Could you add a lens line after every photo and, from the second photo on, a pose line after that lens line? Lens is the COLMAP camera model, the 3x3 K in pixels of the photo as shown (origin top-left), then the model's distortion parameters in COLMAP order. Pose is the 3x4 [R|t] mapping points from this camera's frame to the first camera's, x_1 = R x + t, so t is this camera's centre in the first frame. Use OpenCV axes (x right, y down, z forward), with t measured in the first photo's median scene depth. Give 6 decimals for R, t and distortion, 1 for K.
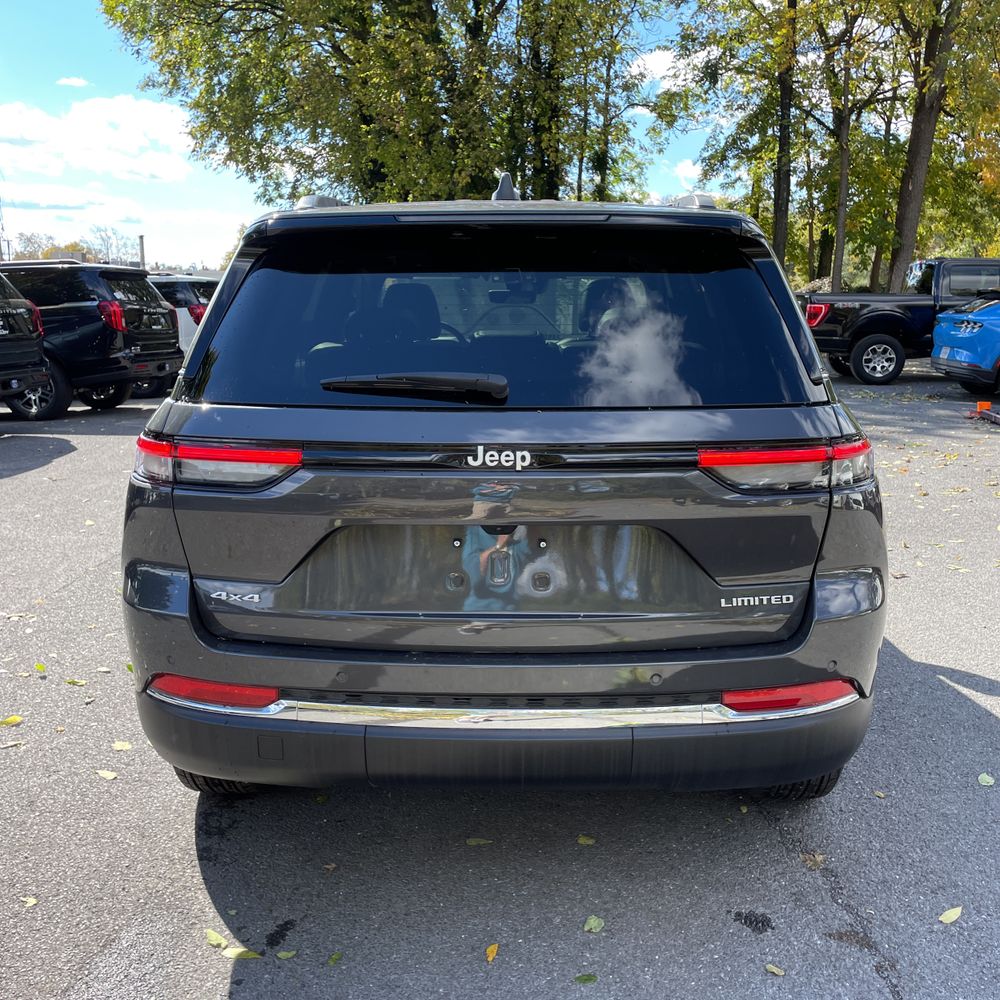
lens RADIAL K [[1023.5, 0, 504.0], [0, 1023.5, 502.9], [0, 0, 1]] dist [0.029727, 0.000000]
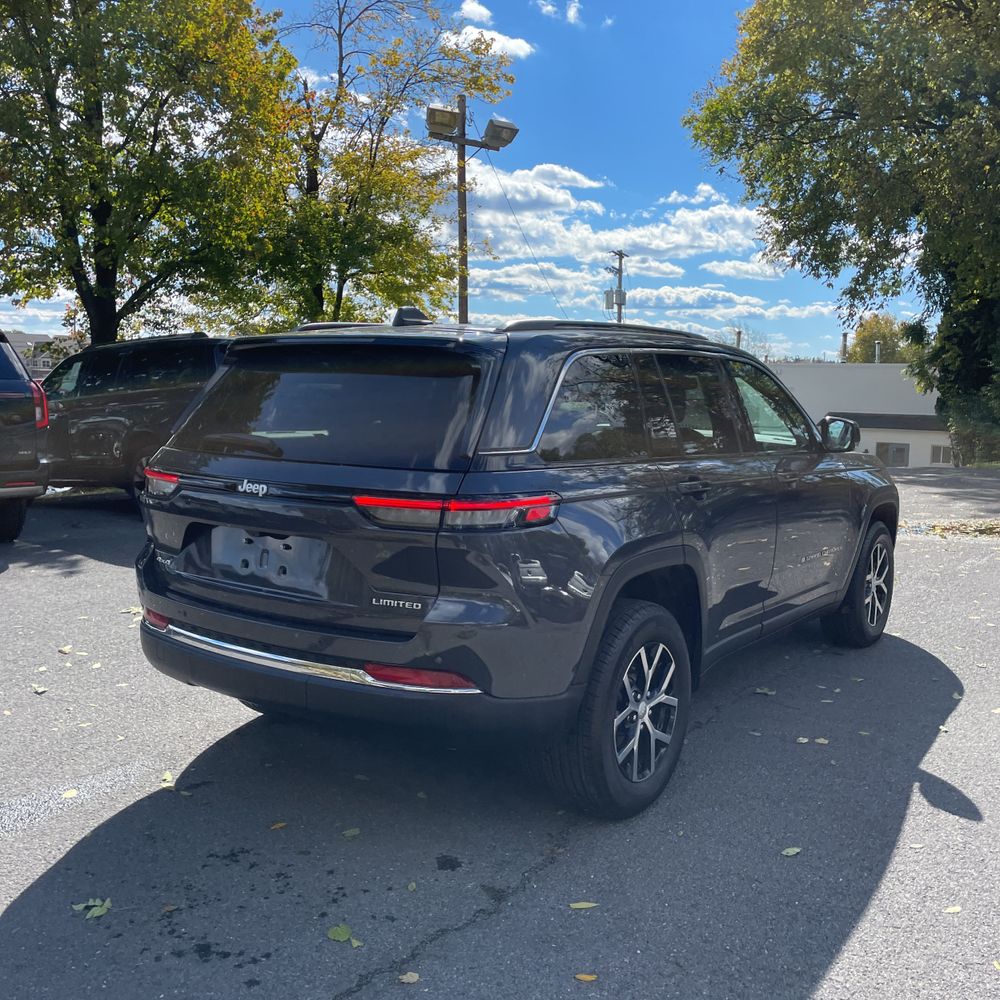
lens RADIAL K [[1023.5, 0, 502.5], [0, 1023.5, 497.0], [0, 0, 1]] dist [0.029727, 0.000000]
pose [[0.812934, 0.078830, -0.576997, 1.176624], [-0.130911, 0.990174, -0.049163, -0.000787], [0.567452, 0.115501, 0.815266, -0.095418]]
